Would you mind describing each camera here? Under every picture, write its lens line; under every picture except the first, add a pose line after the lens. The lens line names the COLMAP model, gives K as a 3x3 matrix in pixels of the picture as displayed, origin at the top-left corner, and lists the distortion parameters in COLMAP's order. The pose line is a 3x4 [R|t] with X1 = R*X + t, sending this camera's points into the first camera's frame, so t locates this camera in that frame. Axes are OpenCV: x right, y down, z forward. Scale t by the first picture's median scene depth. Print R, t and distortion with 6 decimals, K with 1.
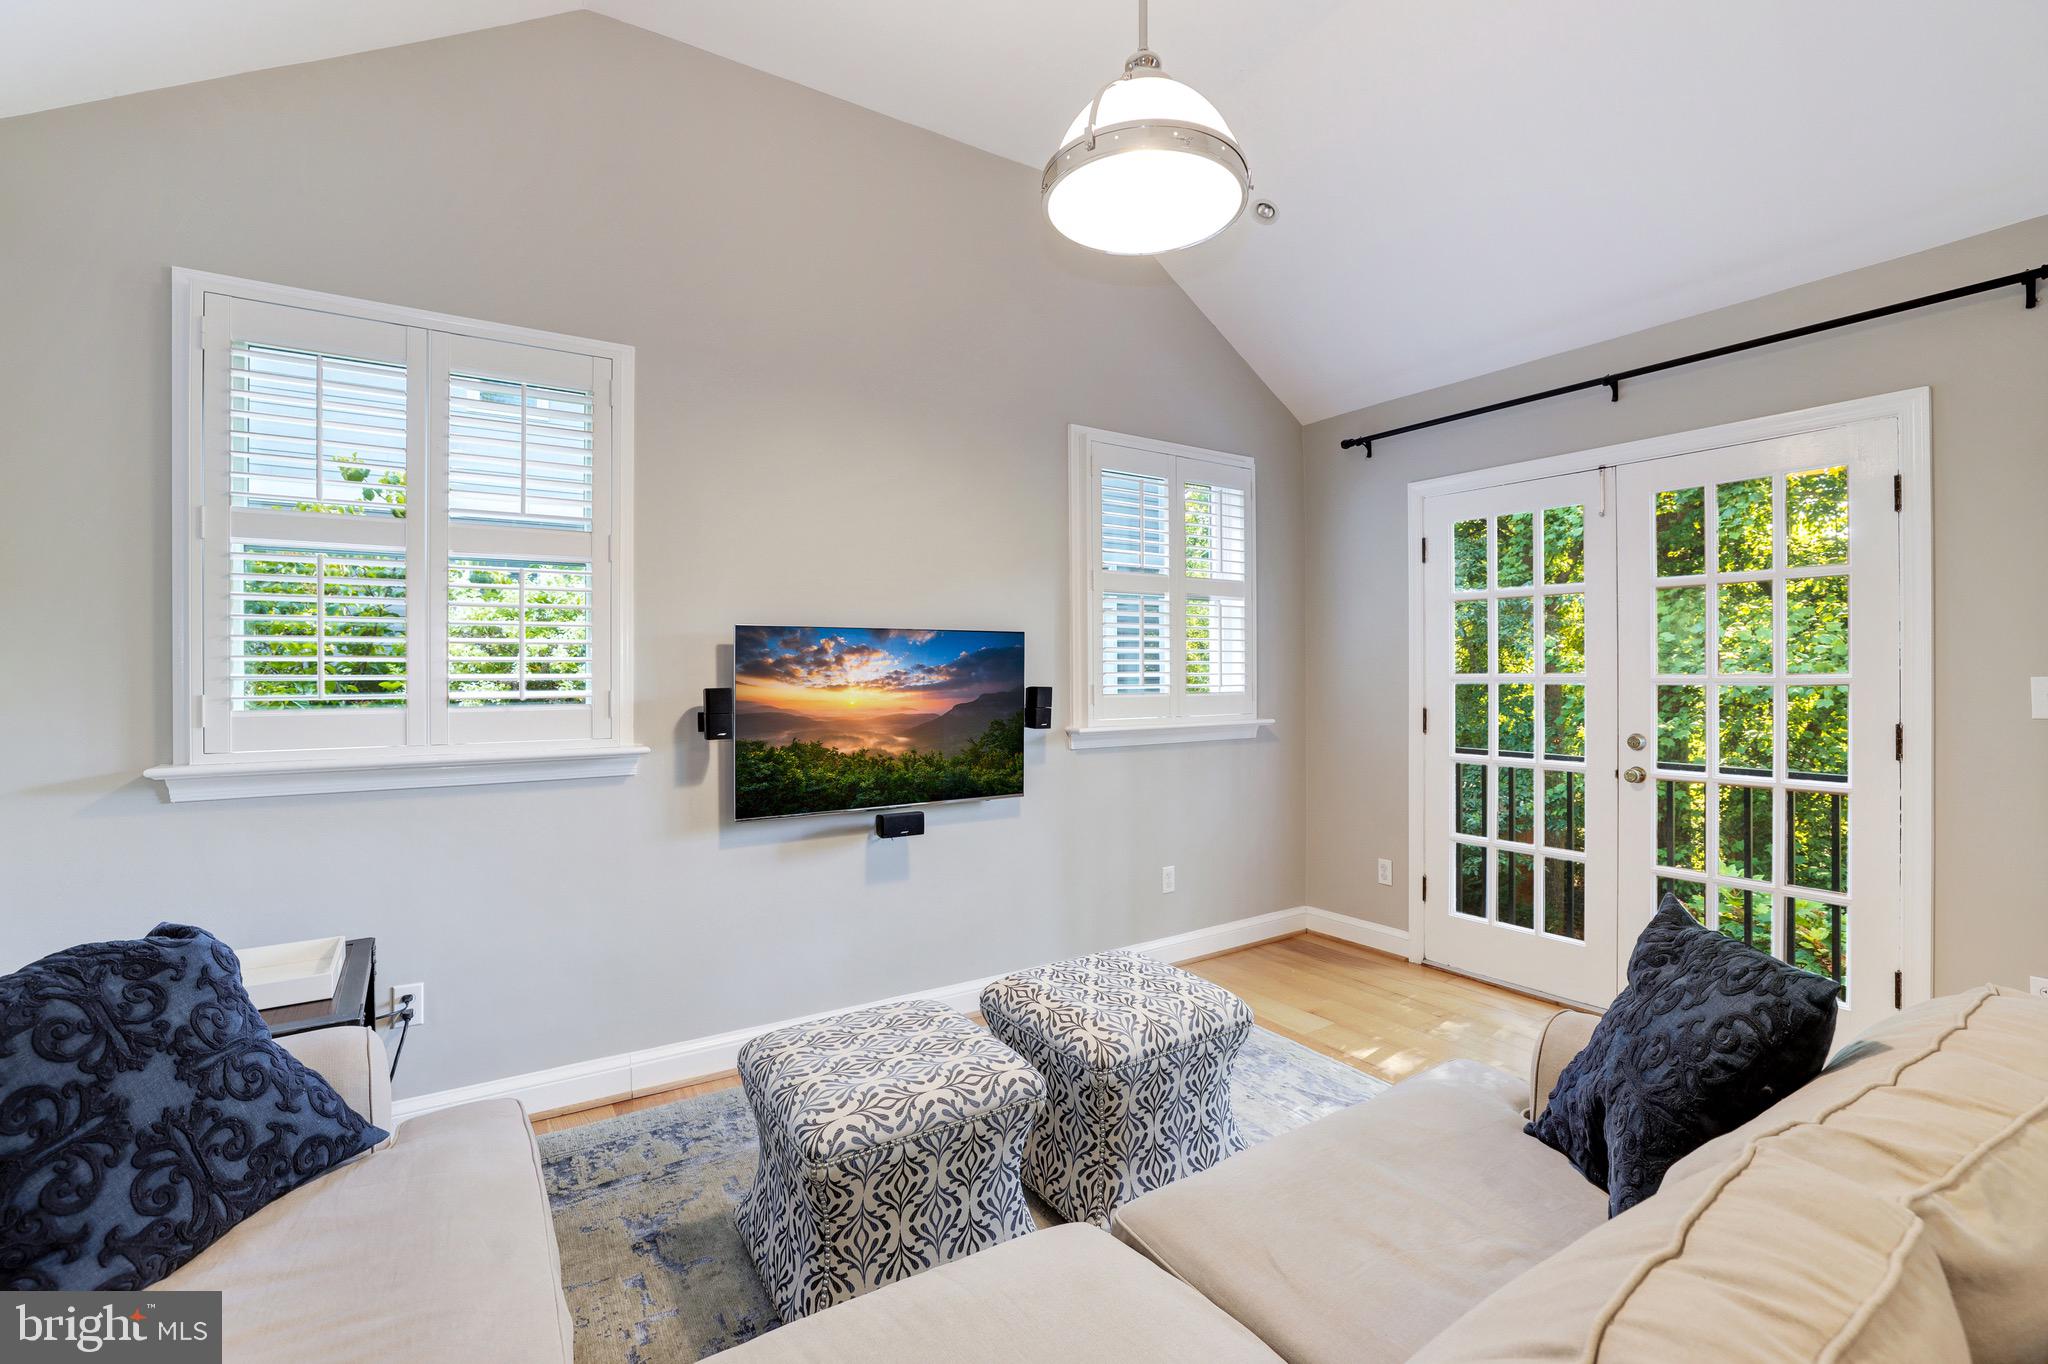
lens RADIAL K [[876.7, 0, 1036.6], [0, 876.7, 675.8], [0, 0, 1]] dist [0.001413, -0.023938]
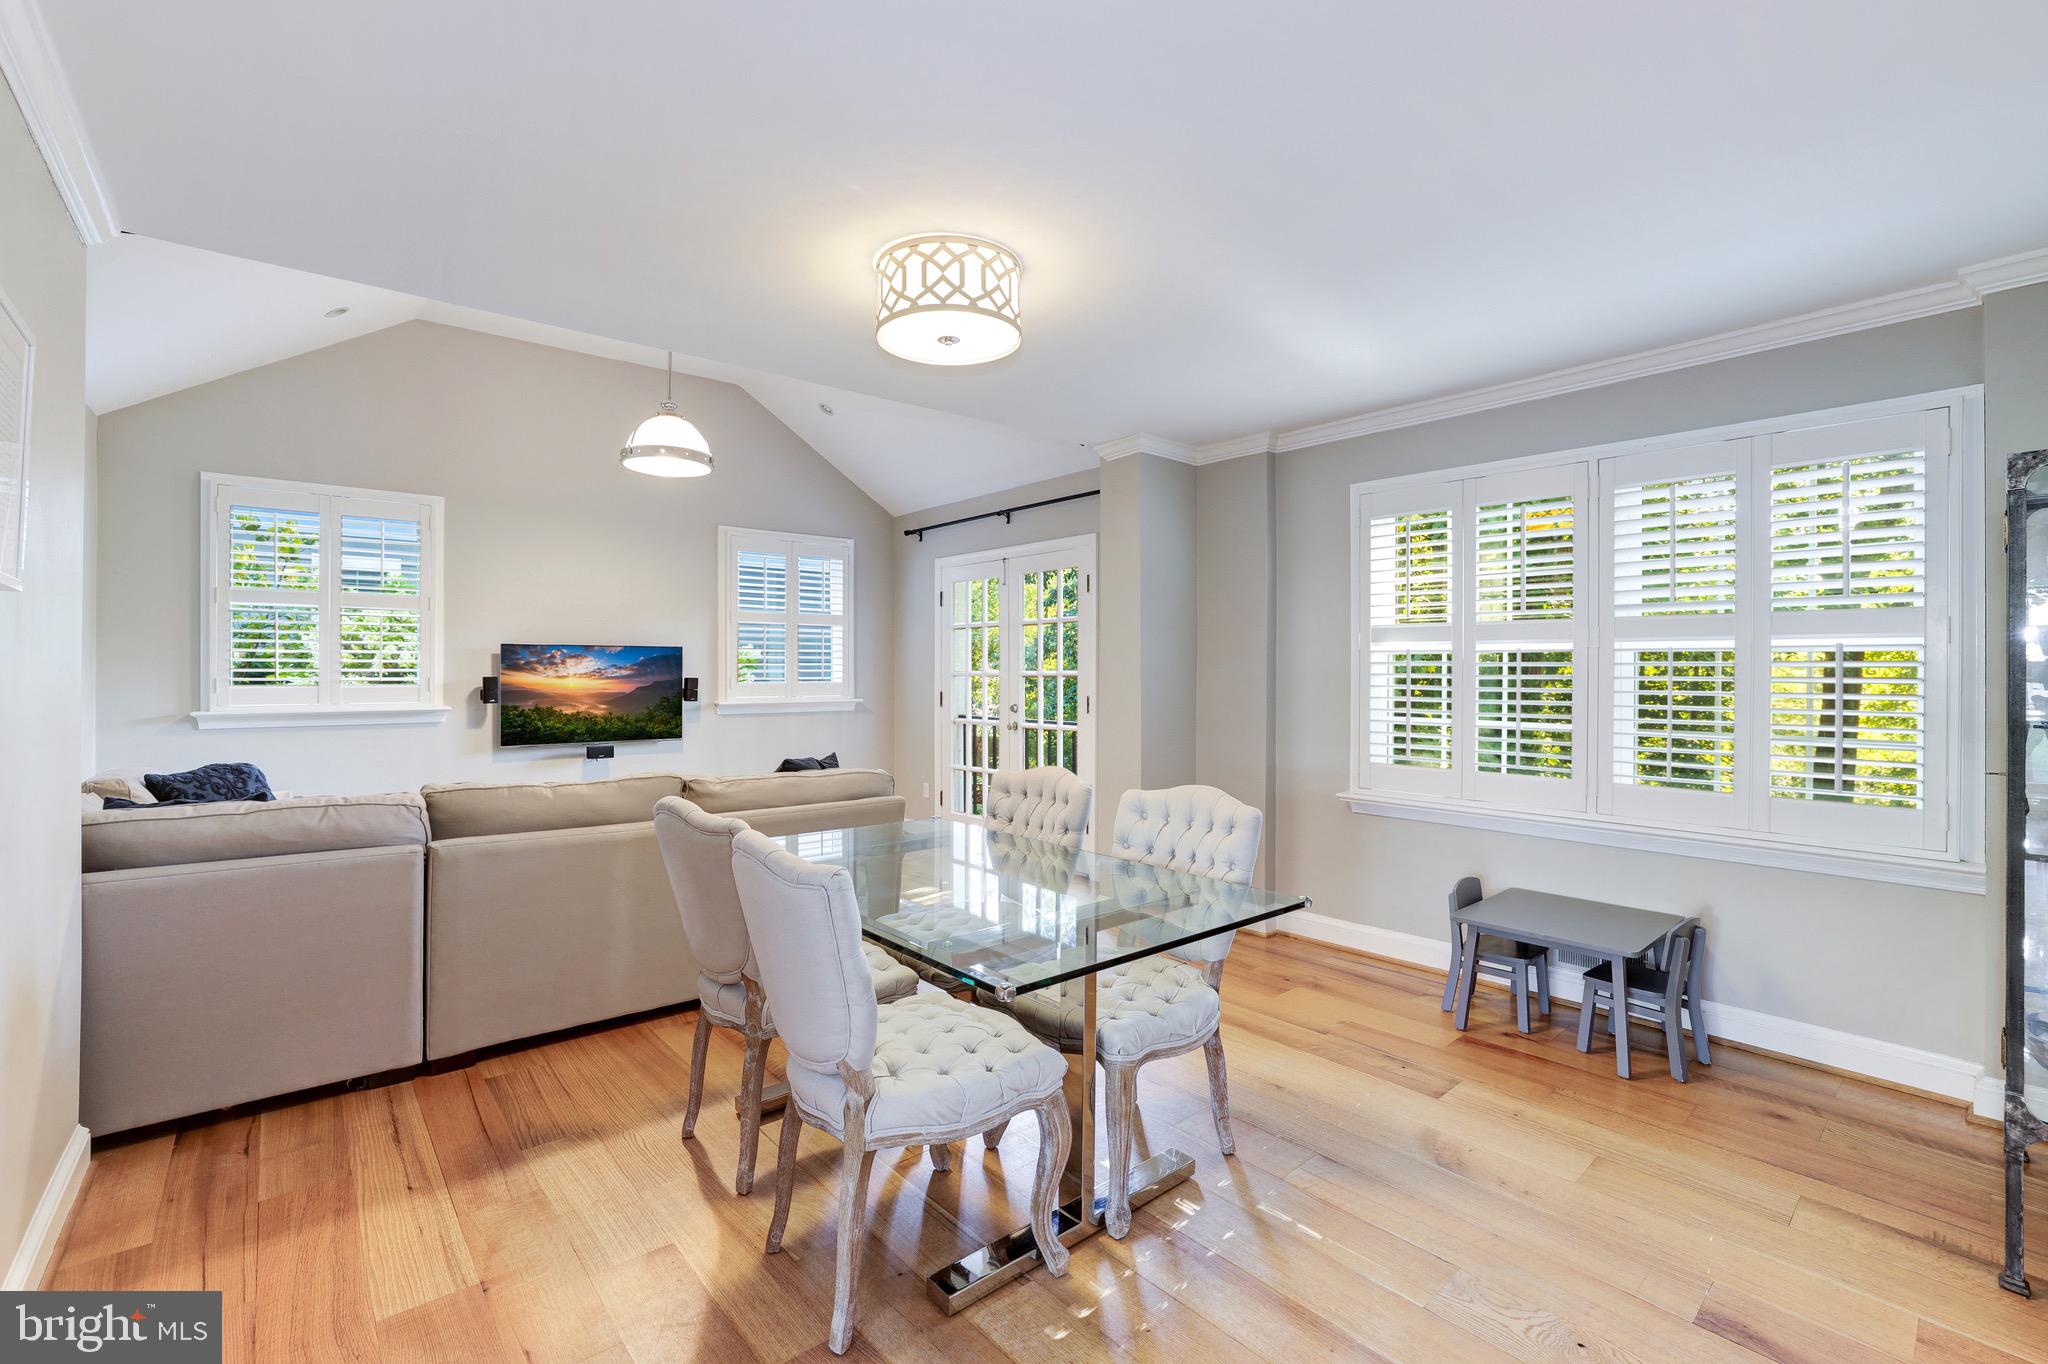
lens RADIAL K [[891.8, 0, 1020.1], [0, 891.8, 674.4], [0, 0, 1]] dist [-0.019763, 0.000092]
pose [[0.994576, 0.003765, 0.103942, 0.504696], [-0.003335, 0.999985, -0.004303, 0.011955], [-0.103957, 0.003933, 0.994574, -0.895404]]
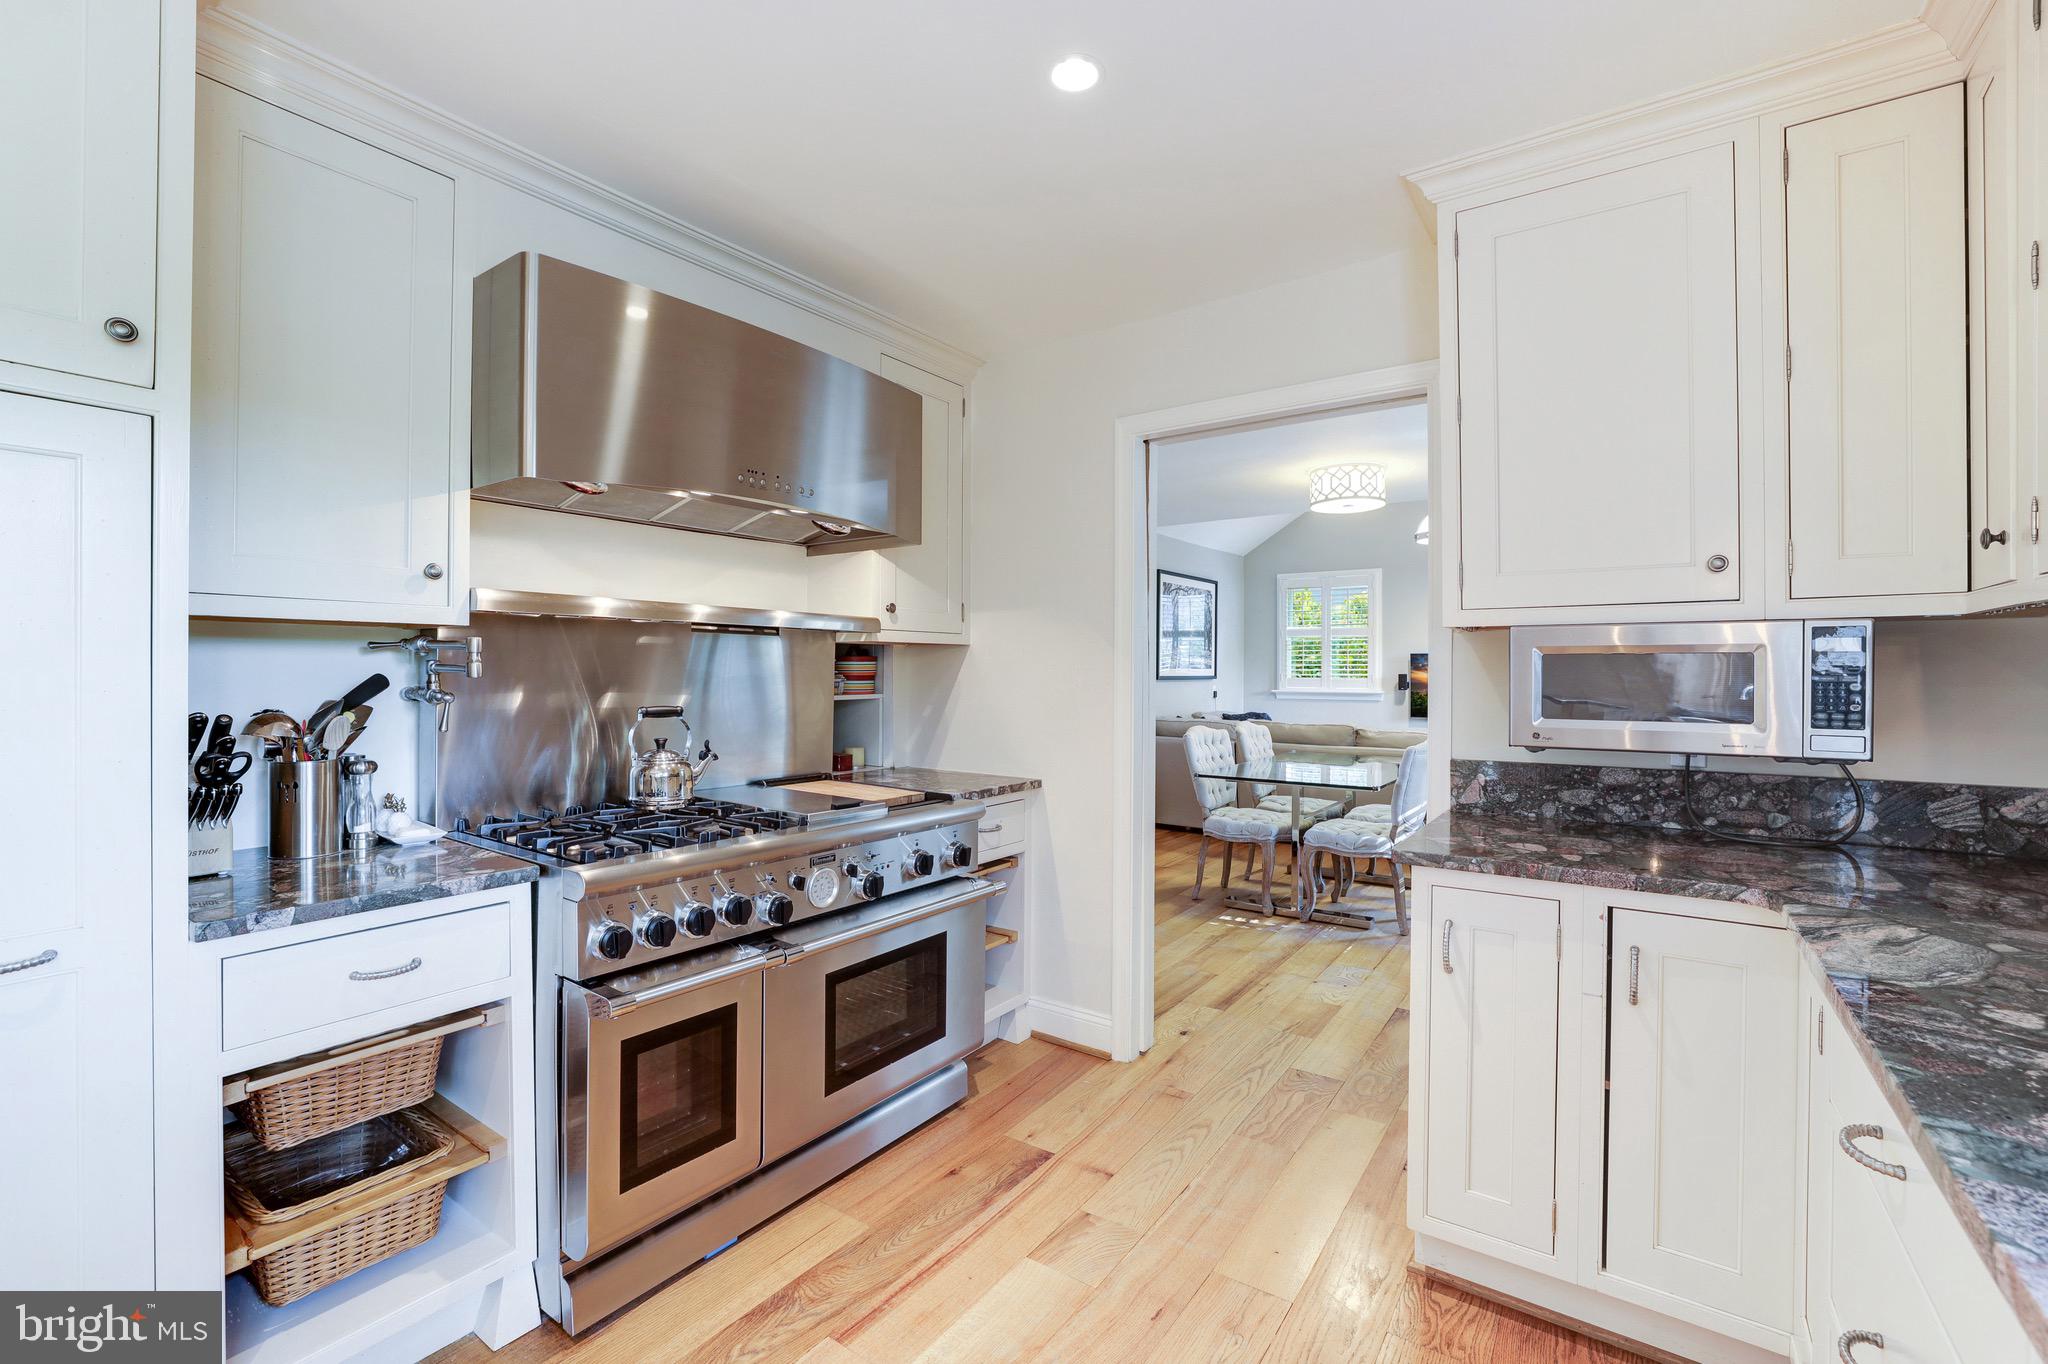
lens RADIAL K [[891.8, 0, 1020.1], [0, 891.8, 674.4], [0, 0, 1]] dist [-0.019763, 0.000092]
pose [[0.352733, 0.008911, -0.935682, 1.856952], [-0.006383, 0.999954, 0.007117, 0.000689], [0.935702, 0.003462, 0.352774, -1.219781]]
